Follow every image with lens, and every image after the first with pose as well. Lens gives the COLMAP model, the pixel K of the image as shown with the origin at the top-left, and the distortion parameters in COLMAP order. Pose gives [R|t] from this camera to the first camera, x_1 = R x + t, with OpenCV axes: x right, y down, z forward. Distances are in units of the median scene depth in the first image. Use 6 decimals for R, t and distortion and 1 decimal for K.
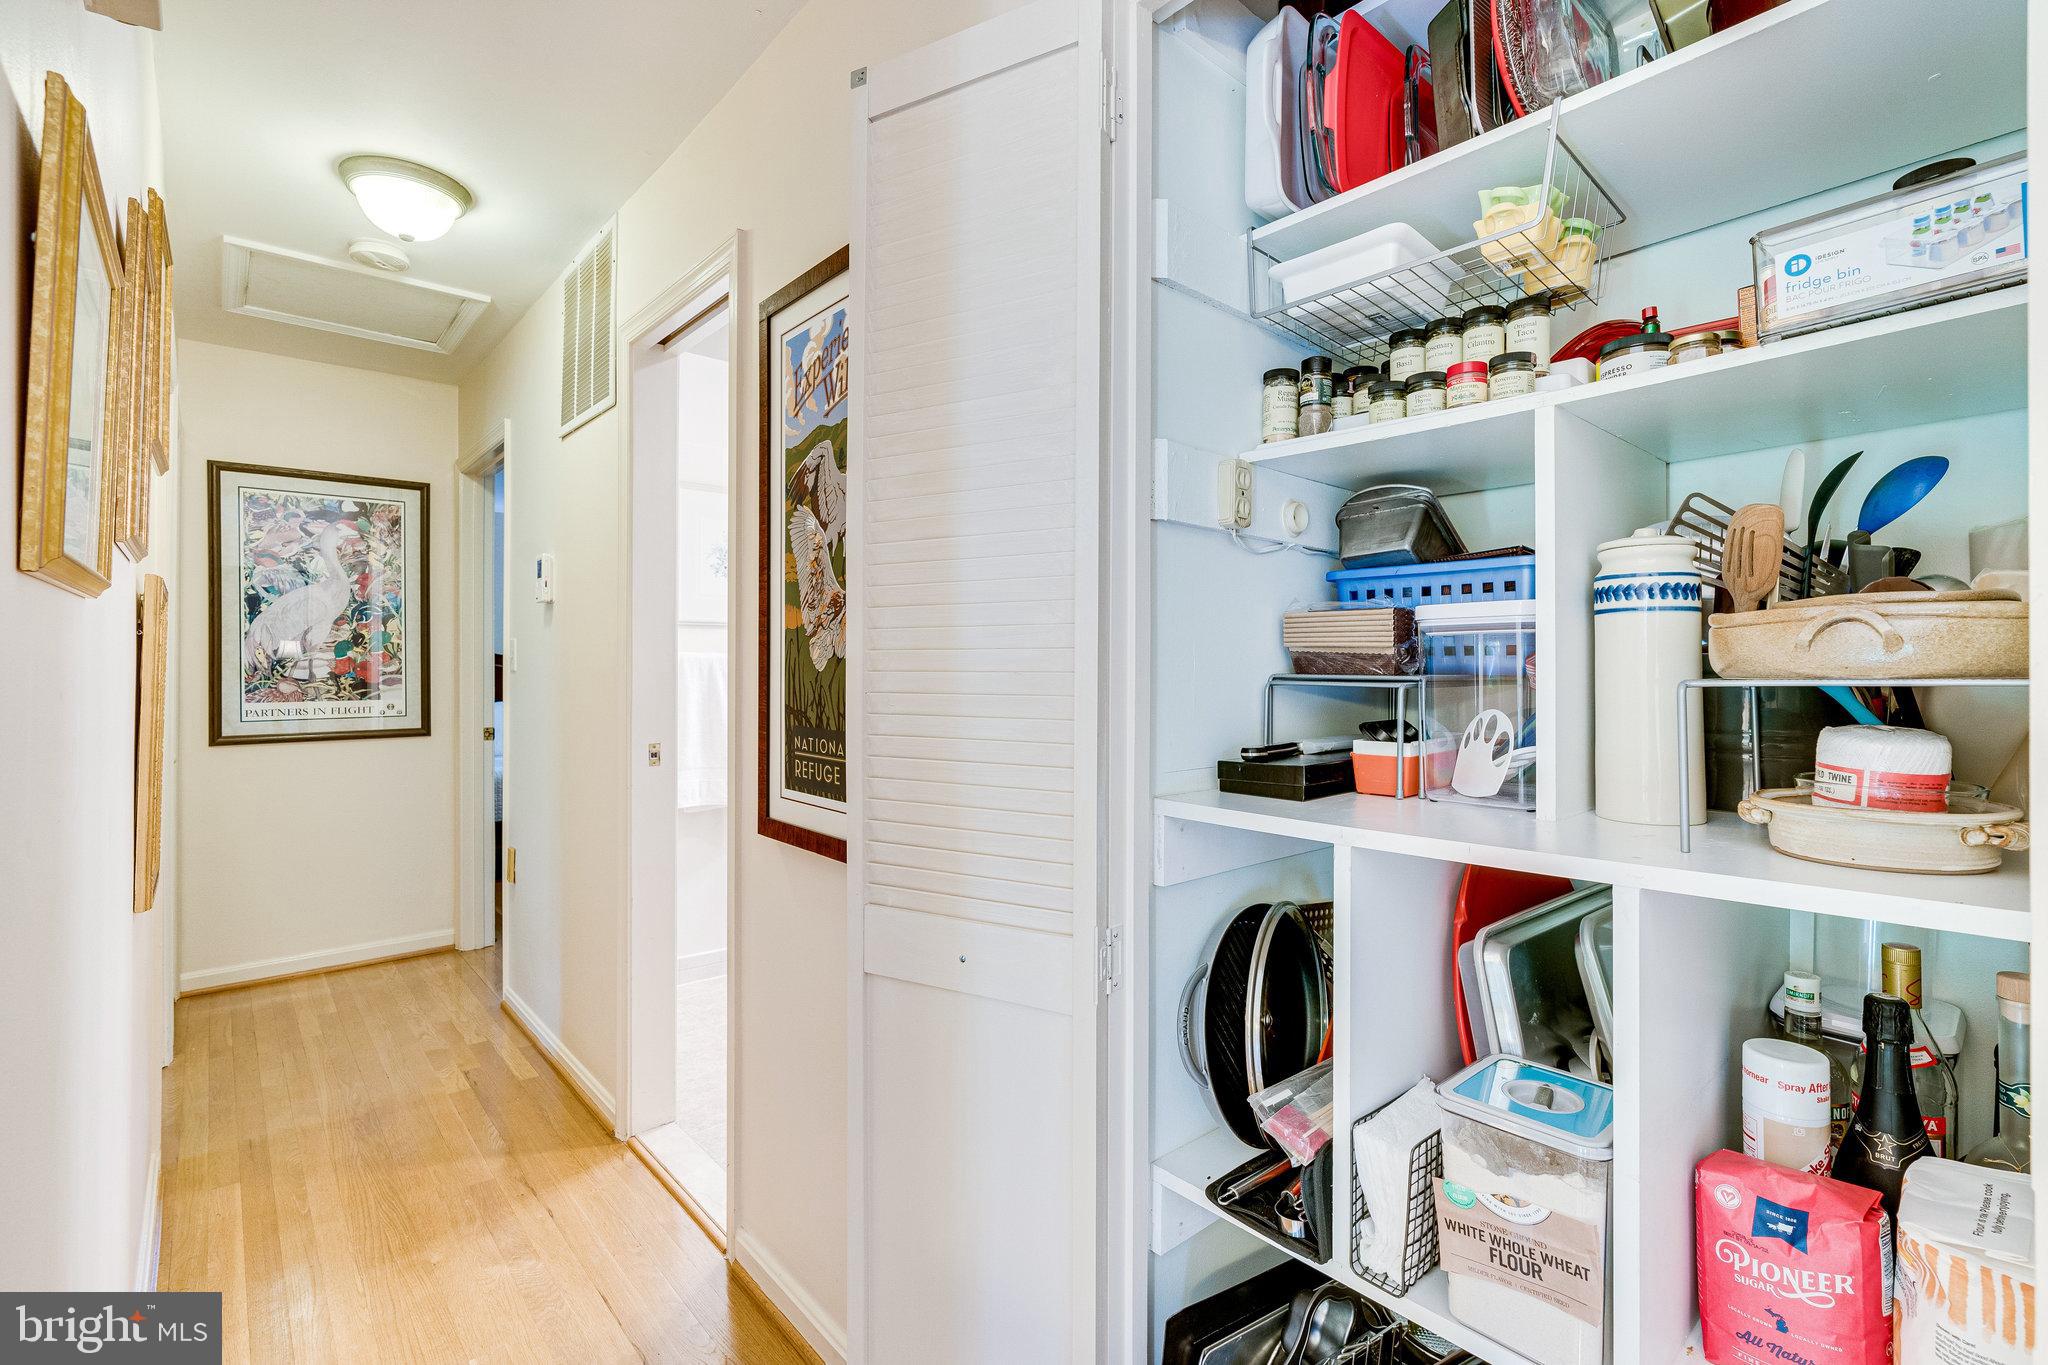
lens RADIAL K [[933.9, 0, 1024.4], [0, 933.9, 674.7], [0, 0, 1]] dist [-0.004740, 0.000669]
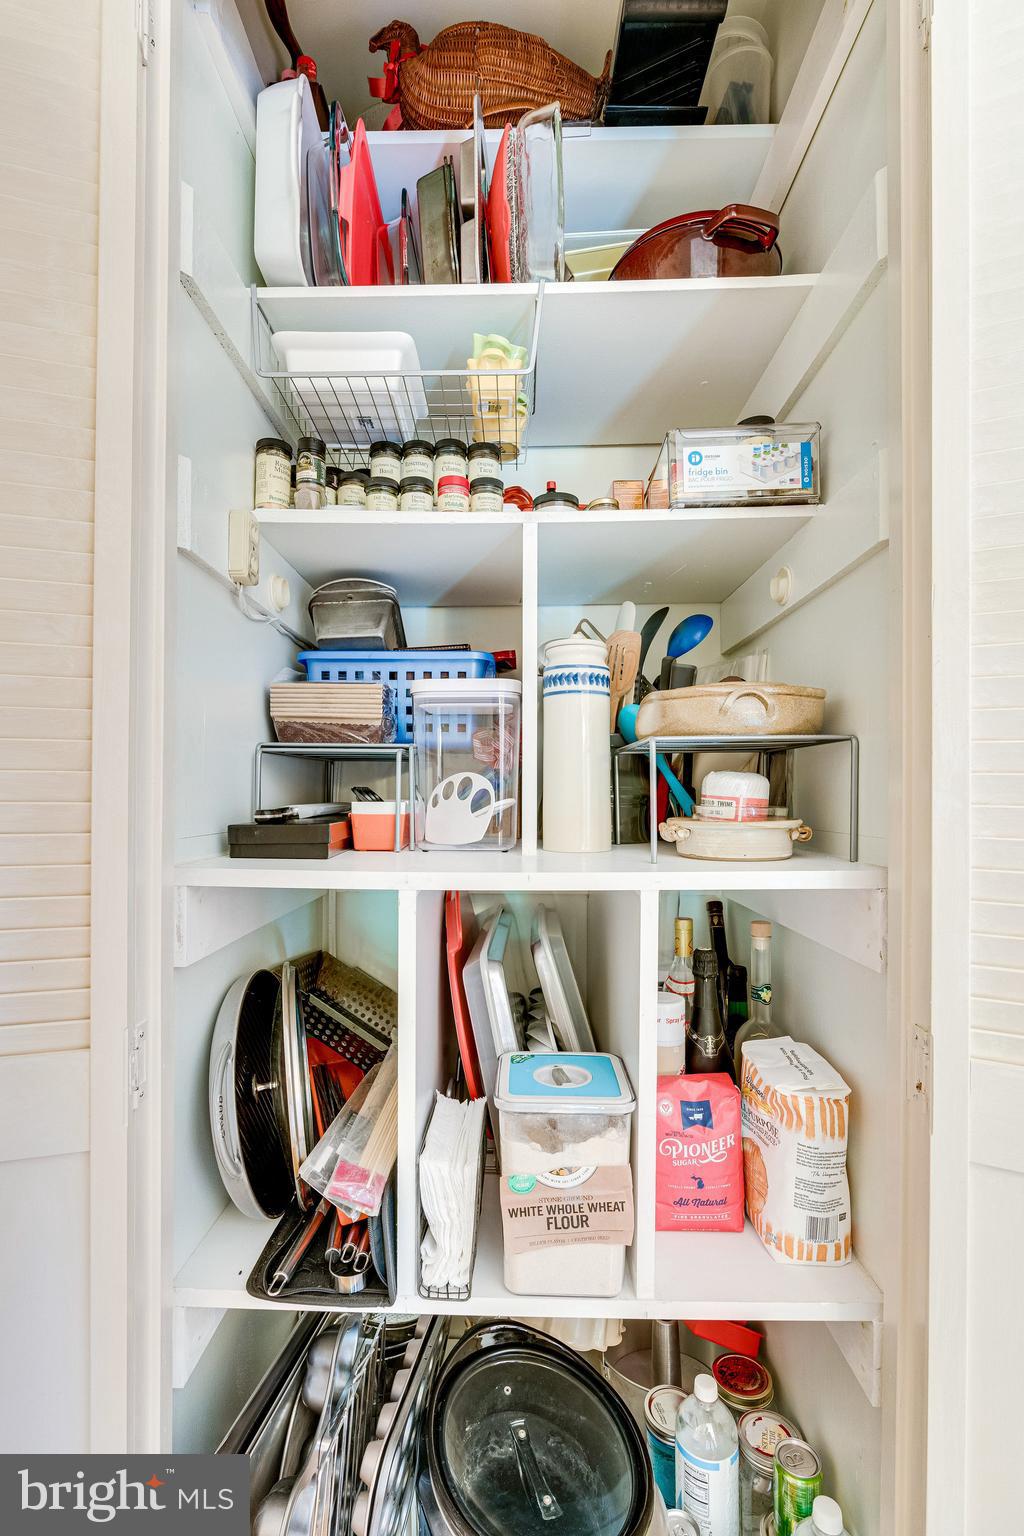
lens RADIAL K [[712.7, 0, 512.8], [0, 712.7, 794.9], [0, 0, 1]] dist [-0.010135, 0.000762]
pose [[0.675900, 0.000148, 0.736993, -0.131344], [-0.000988, 0.999999, 0.000705, 0.062934], [-0.736992, -0.001205, 0.675900, 0.313837]]
